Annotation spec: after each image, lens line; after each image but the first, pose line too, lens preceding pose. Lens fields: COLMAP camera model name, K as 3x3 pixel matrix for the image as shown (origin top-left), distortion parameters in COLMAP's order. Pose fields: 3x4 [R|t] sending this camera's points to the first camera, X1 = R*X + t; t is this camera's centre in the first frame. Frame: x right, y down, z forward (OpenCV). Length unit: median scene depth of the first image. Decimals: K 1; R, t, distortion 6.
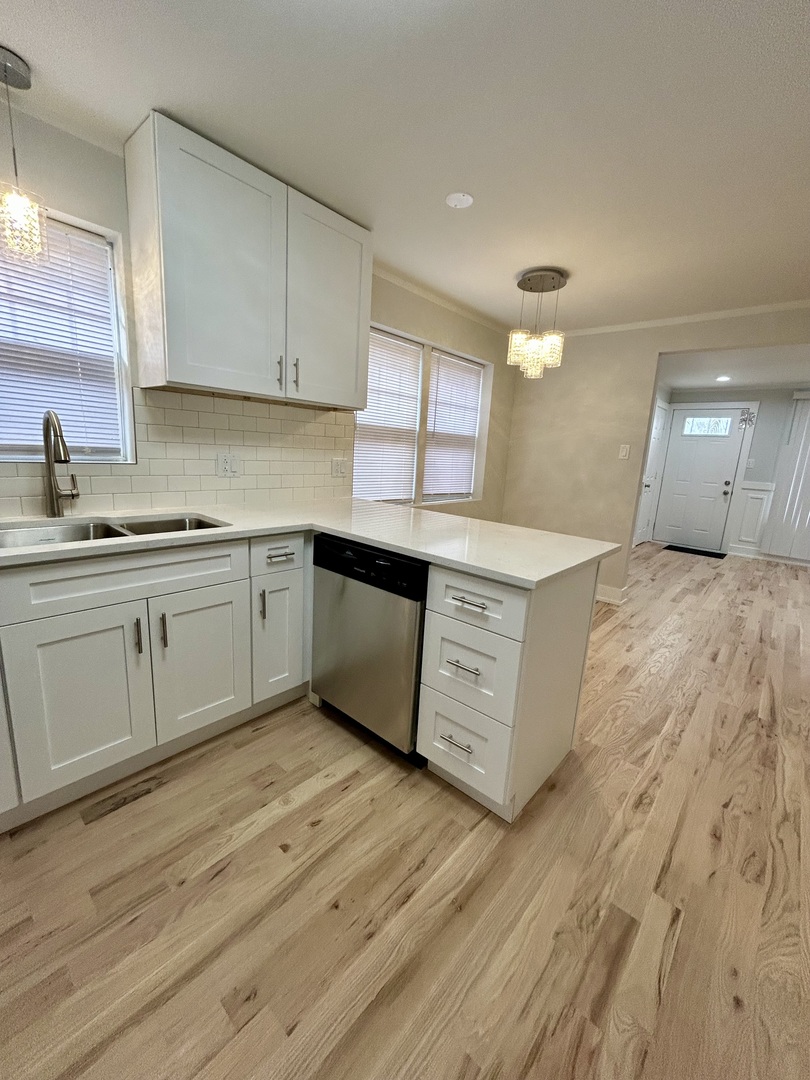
lens RADIAL K [[434.2, 0, 405.0], [0, 434.2, 536.0], [0, 0, 1]] dist [-0.001050, 0.000629]
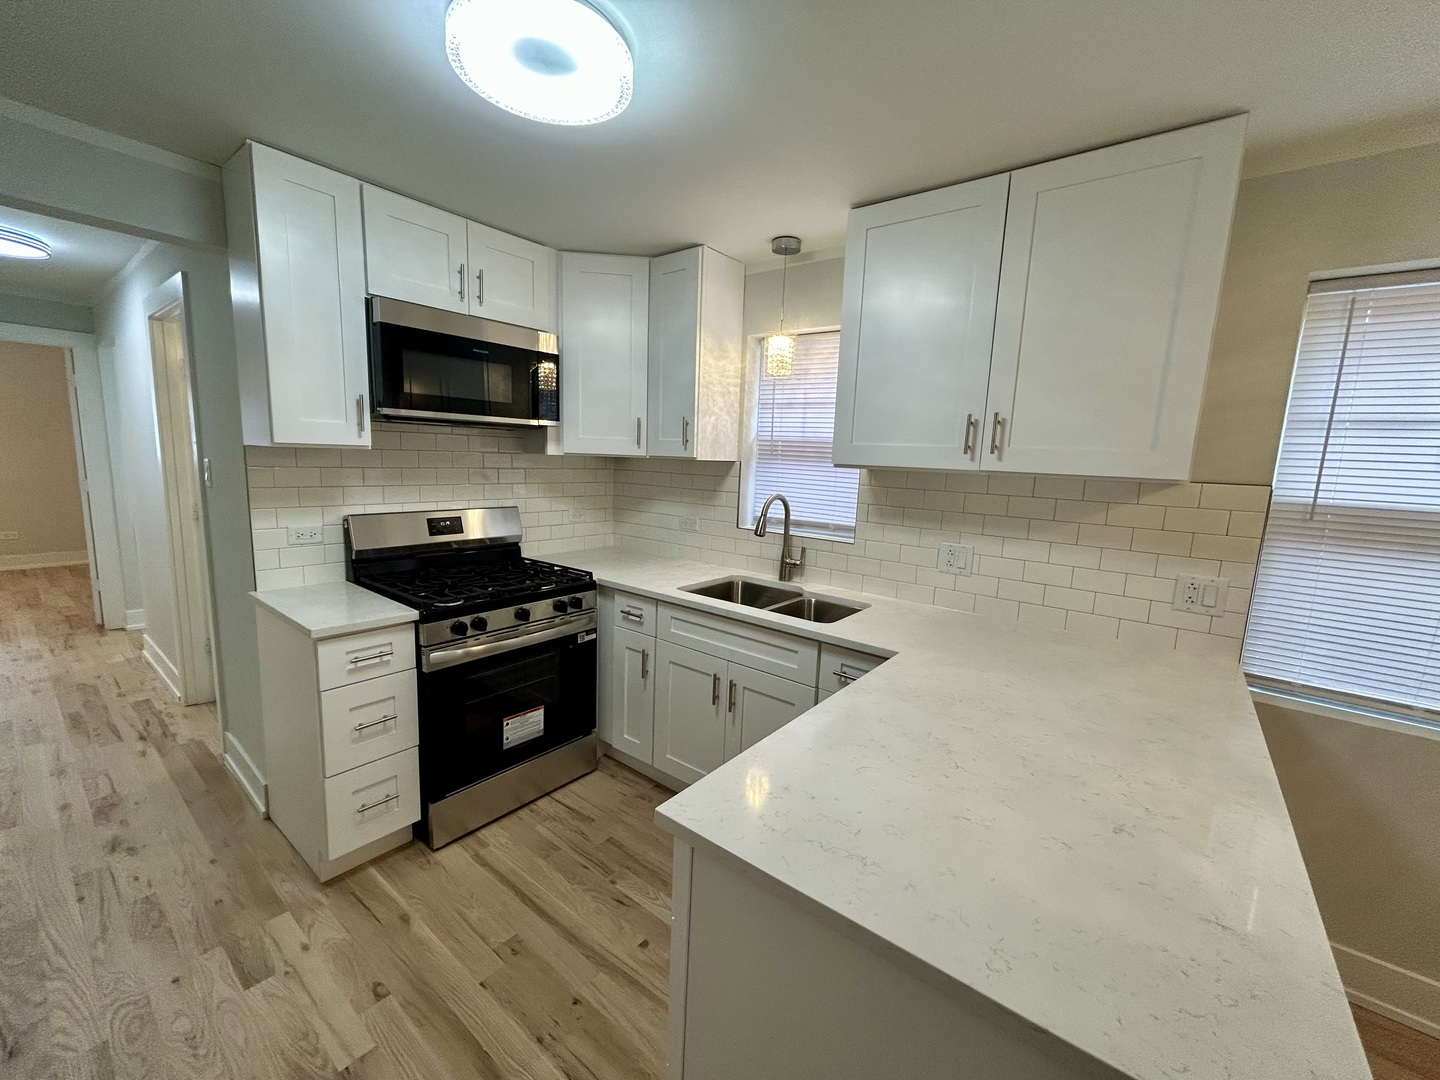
lens RADIAL K [[578.9, 0, 715.8], [0, 578.9, 541.0], [0, 0, 1]] dist [-0.001050, 0.000629]
pose [[0.062788, 0.093728, -0.993616, 0.638481], [-0.233516, 0.969325, 0.076681, -0.196821], [0.970324, 0.227211, 0.082749, 0.582421]]
